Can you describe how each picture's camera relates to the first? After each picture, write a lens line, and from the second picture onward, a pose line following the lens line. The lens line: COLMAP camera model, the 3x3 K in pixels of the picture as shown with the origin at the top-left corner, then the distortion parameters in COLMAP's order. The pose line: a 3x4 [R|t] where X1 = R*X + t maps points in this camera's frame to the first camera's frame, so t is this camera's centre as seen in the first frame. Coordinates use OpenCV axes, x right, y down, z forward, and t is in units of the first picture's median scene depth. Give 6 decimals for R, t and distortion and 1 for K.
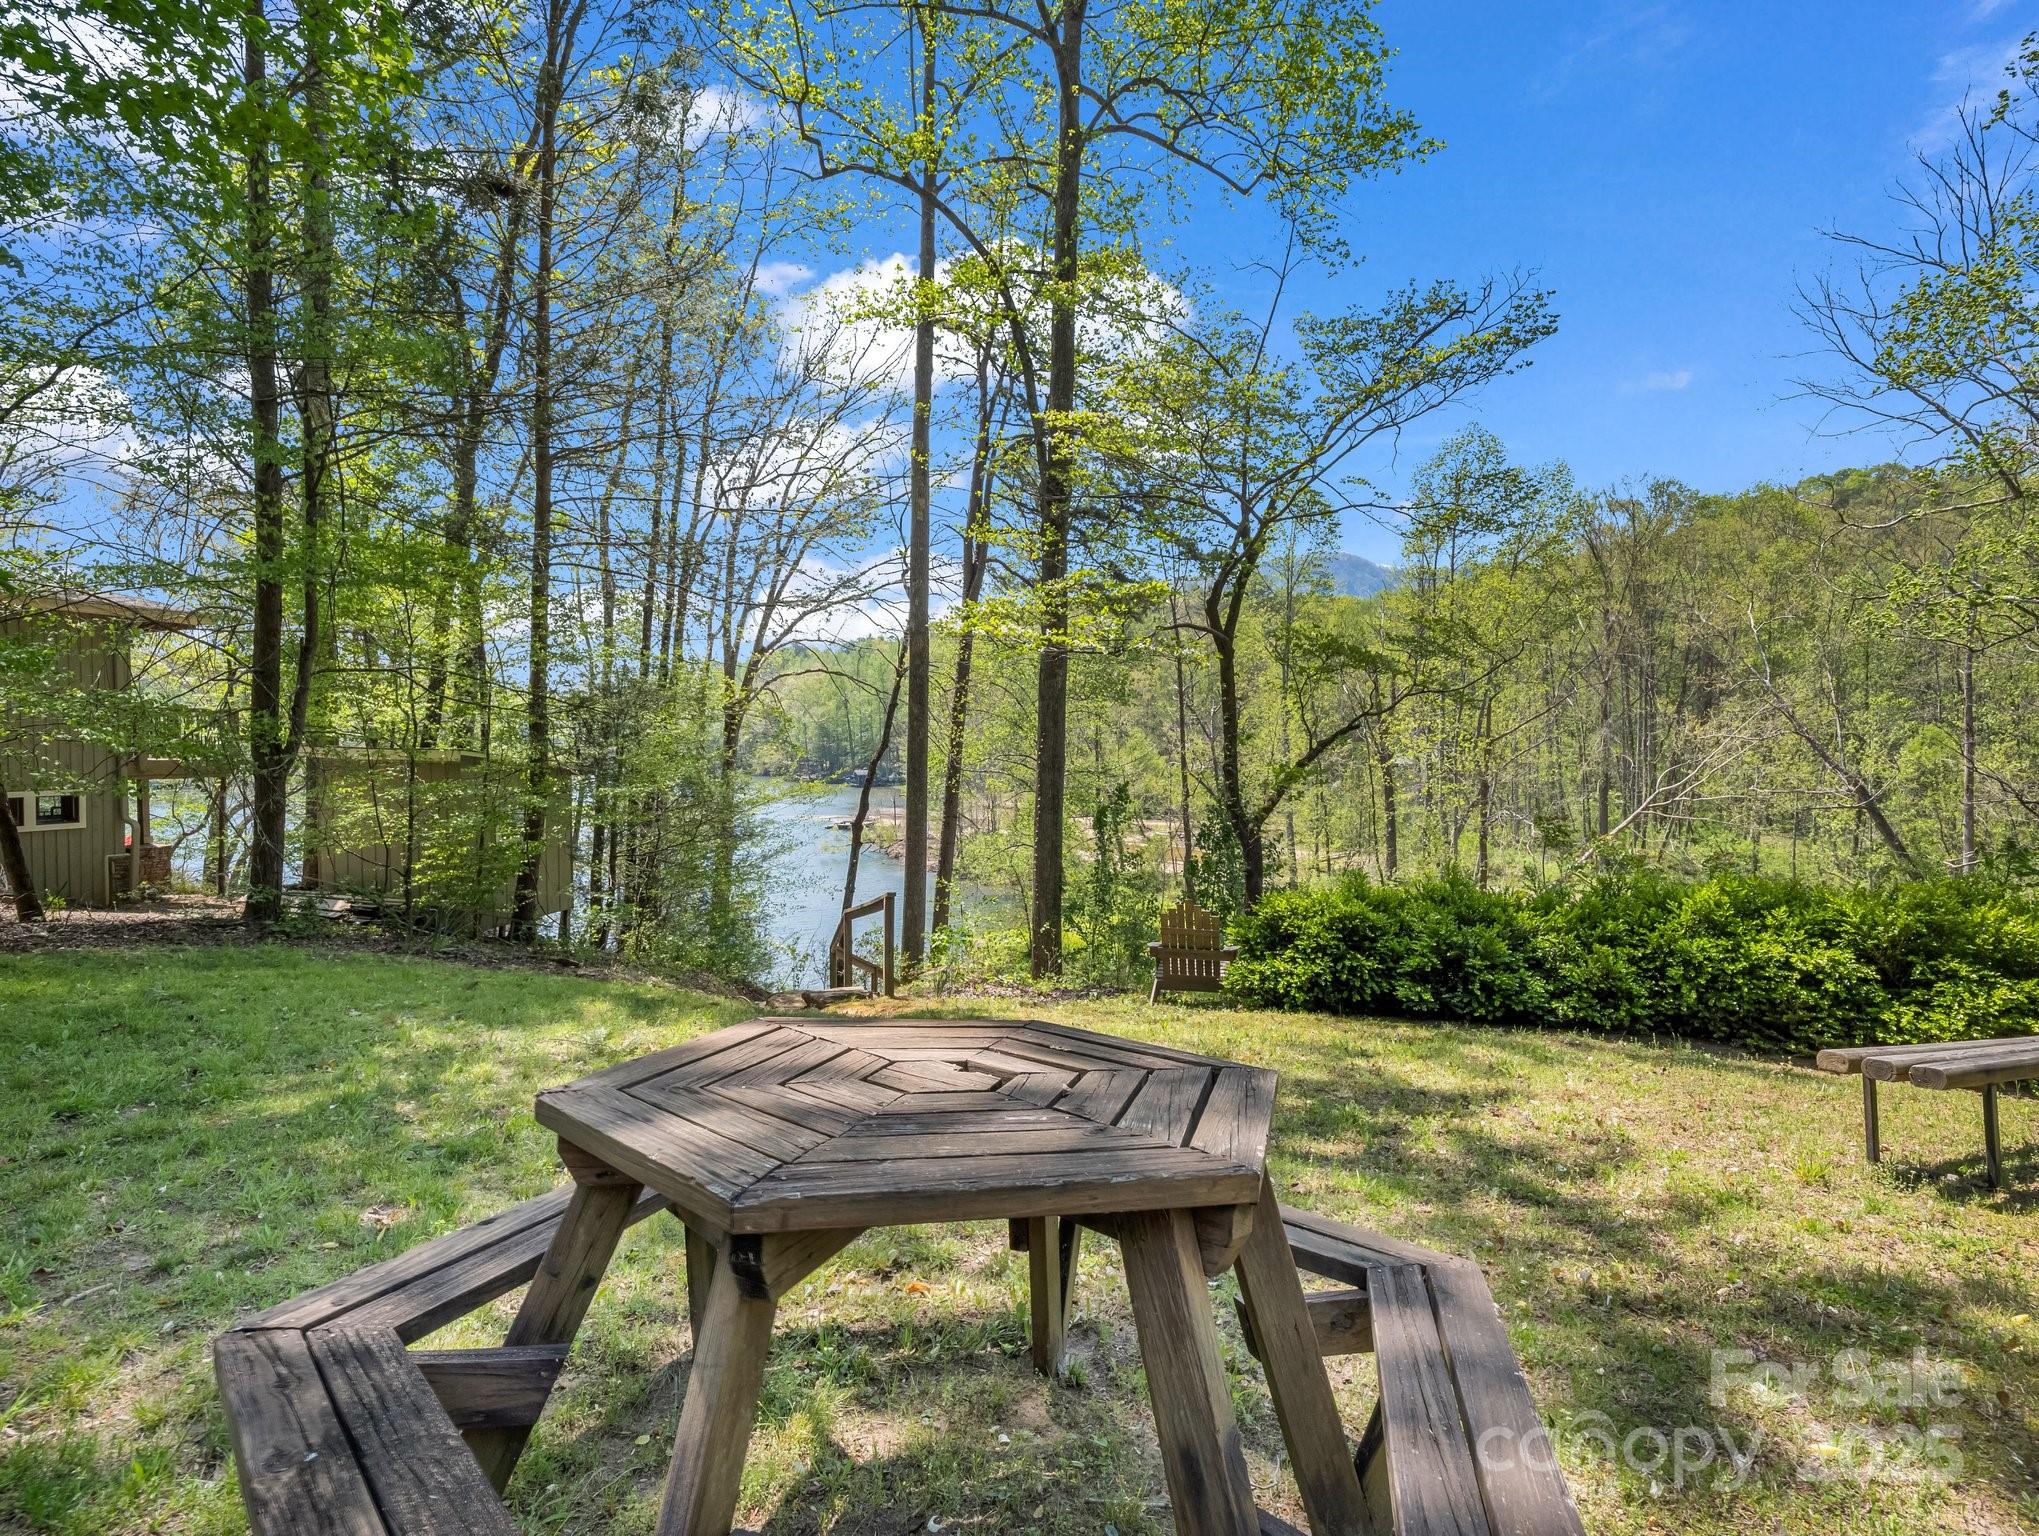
lens RADIAL K [[1001.3, 0, 1019.5], [0, 1001.3, 768.0], [0, 0, 1]] dist [-0.013531, 0.000020]
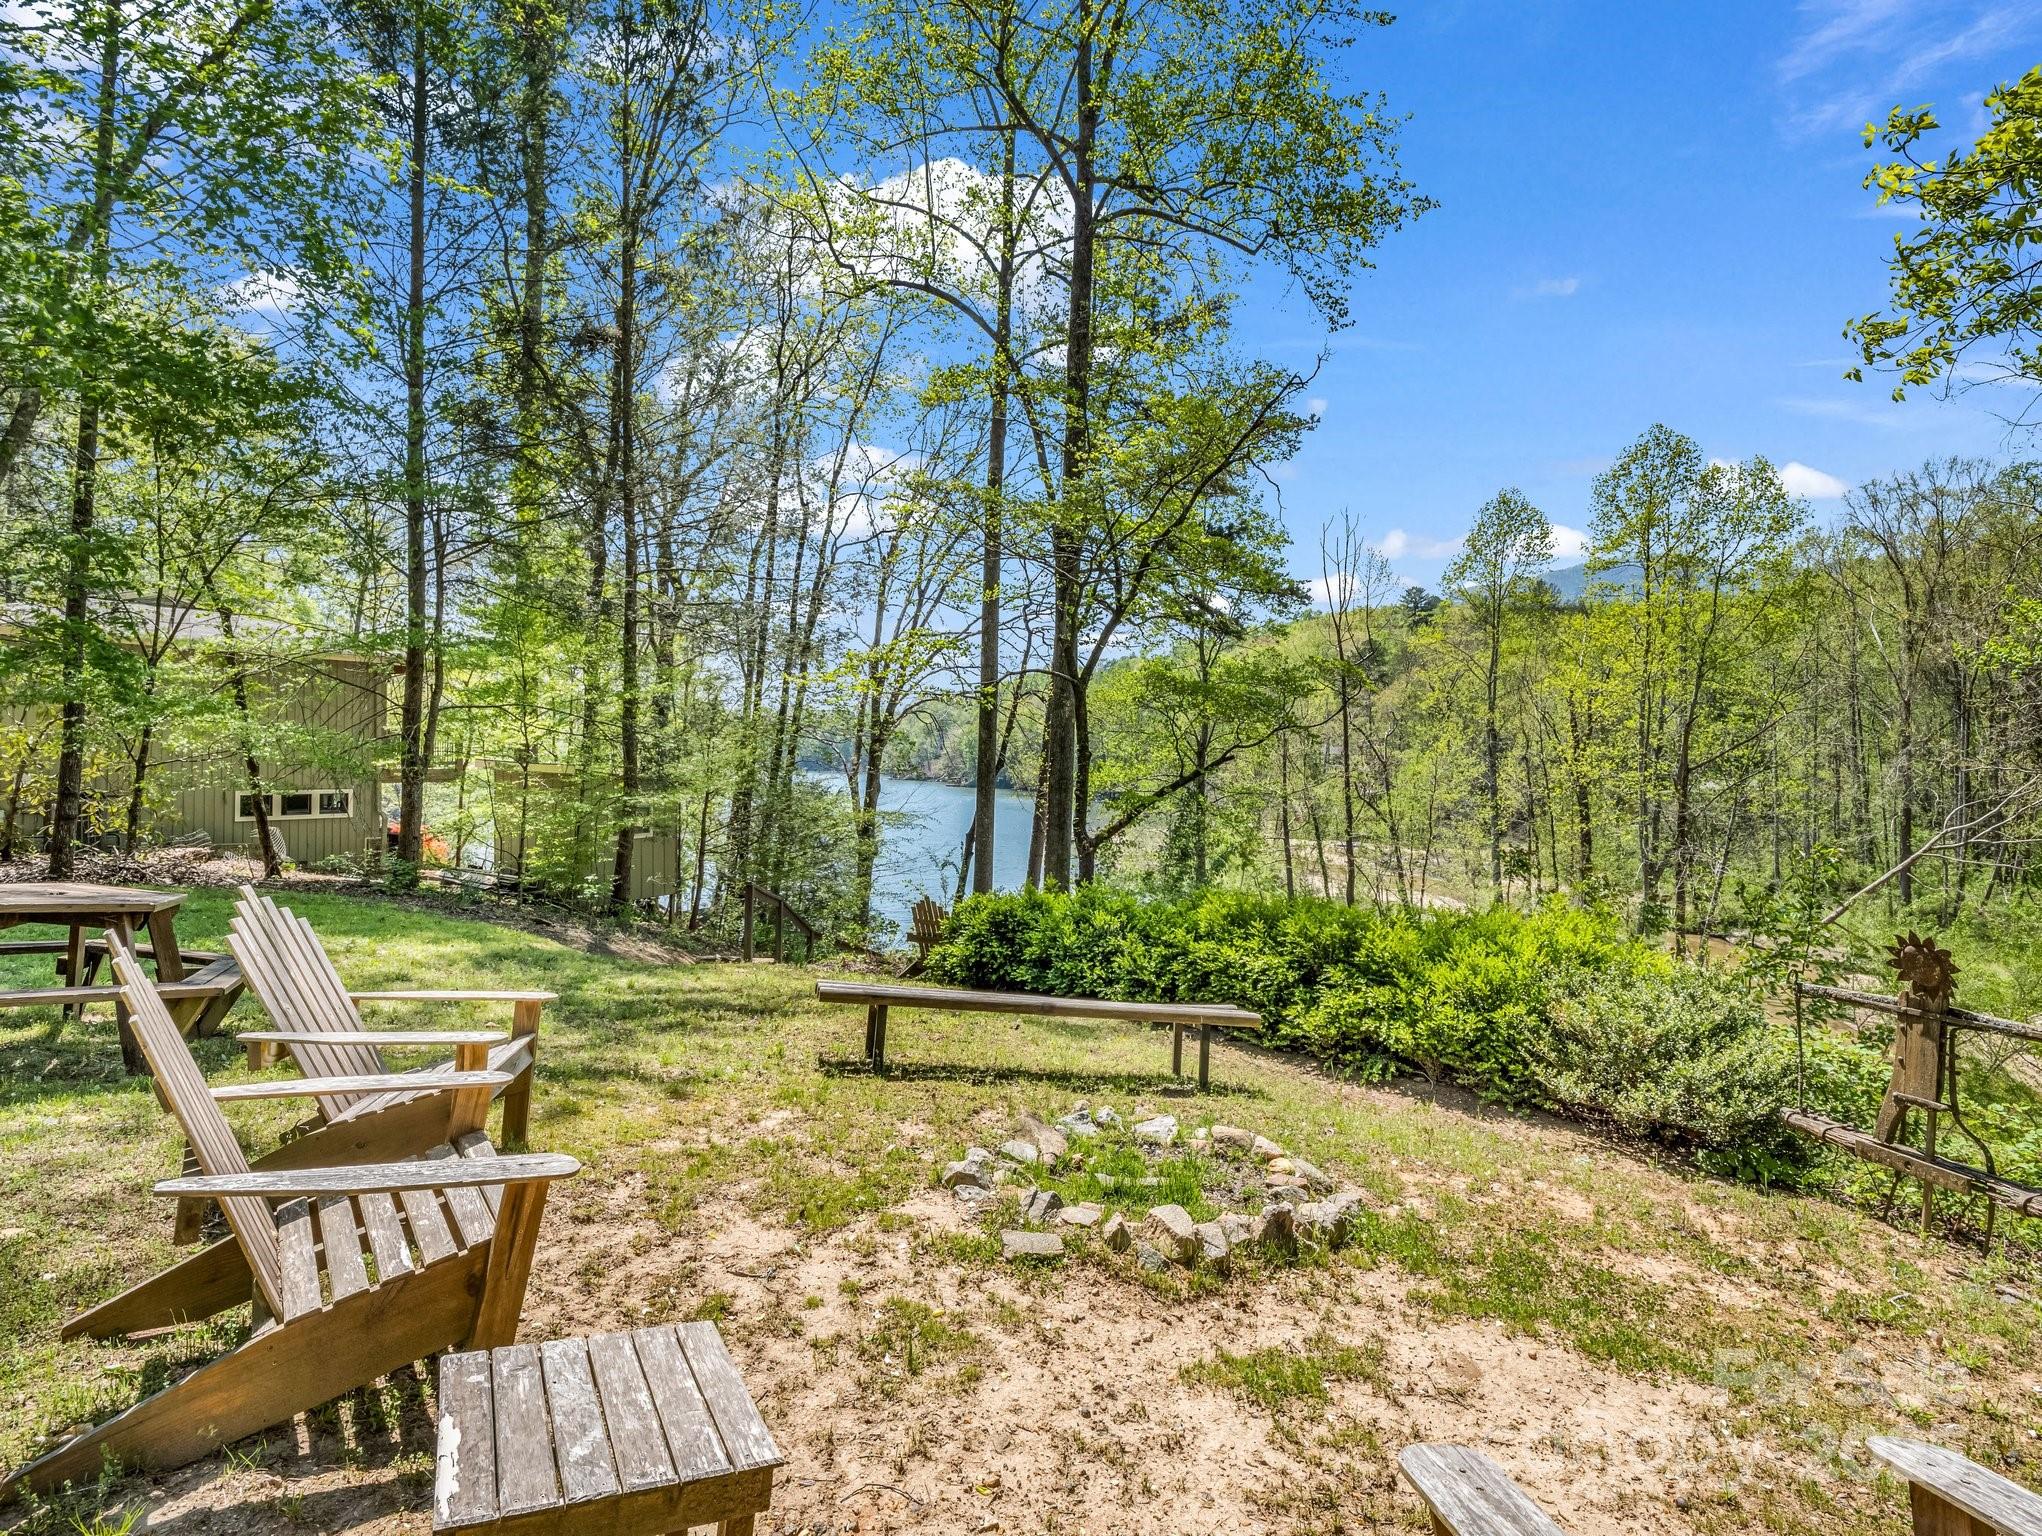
lens RADIAL K [[1002.7, 0, 1021.0], [0, 1002.7, 768.0], [0, 0, 1]] dist [-0.013531, 0.000020]
pose [[0.963477, 0.017497, -0.267219, 0.654125], [-0.021891, 0.999670, -0.013473, -0.020226], [0.266895, 0.018830, 0.963542, -0.202141]]
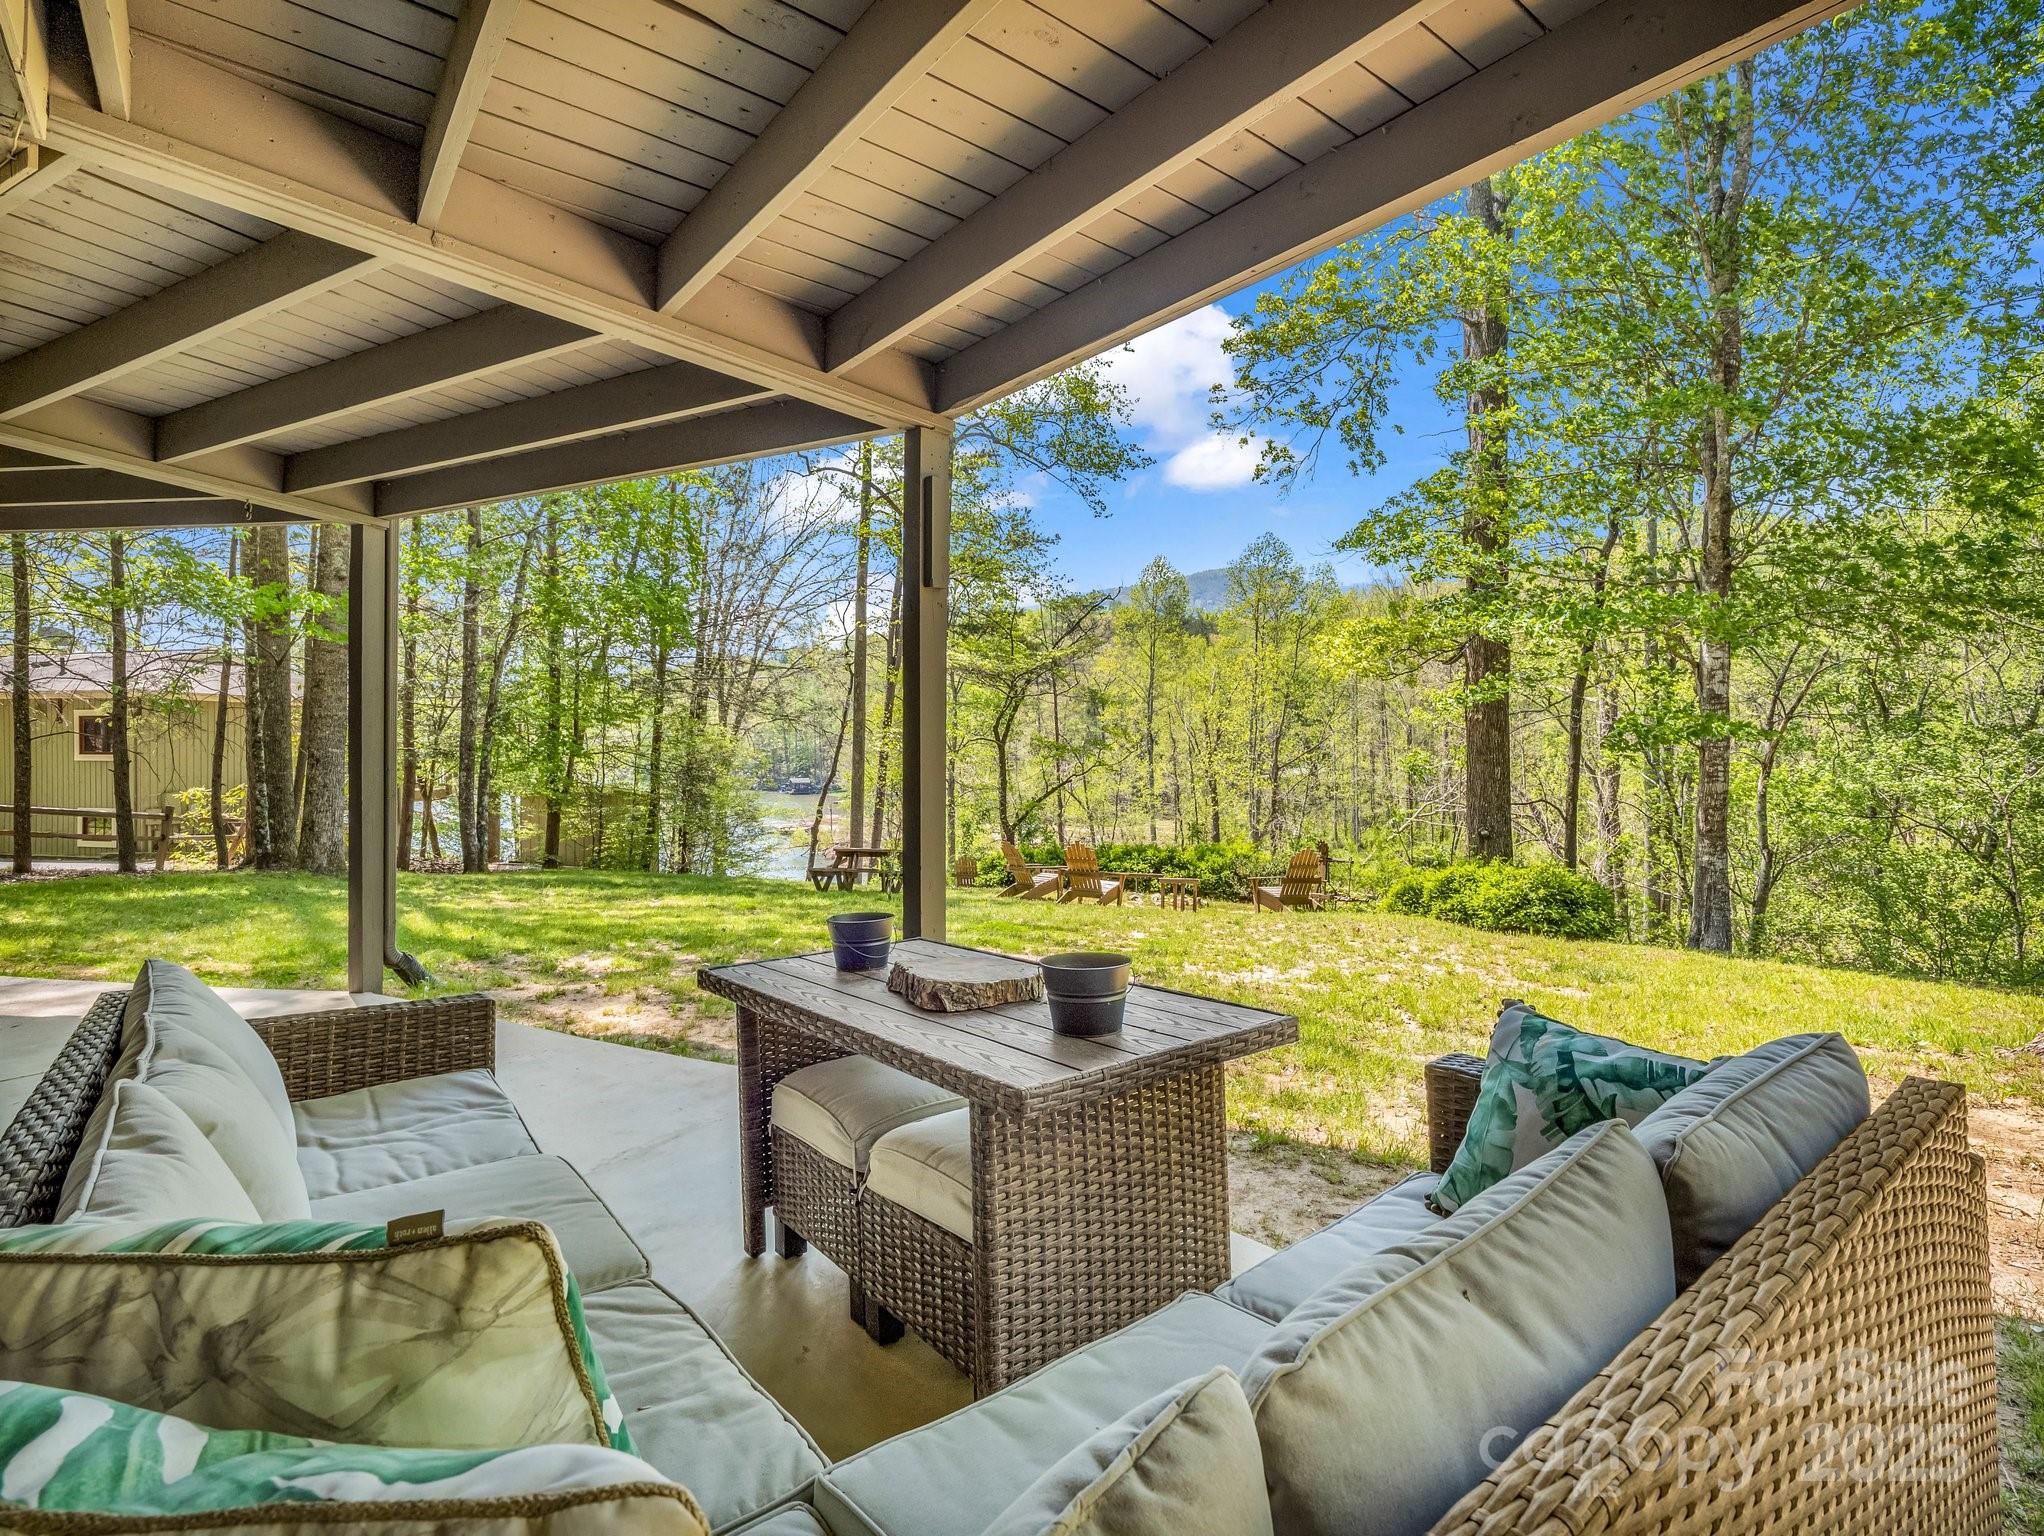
lens RADIAL K [[1003.7, 0, 1022.0], [0, 1003.7, 768.0], [0, 0, 1]] dist [-0.013531, 0.000020]
pose [[0.997659, 0.009561, 0.067708, 0.150124], [-0.009142, 0.999937, -0.006500, -0.089212], [-0.067766, 0.005866, 0.997684, -1.775038]]
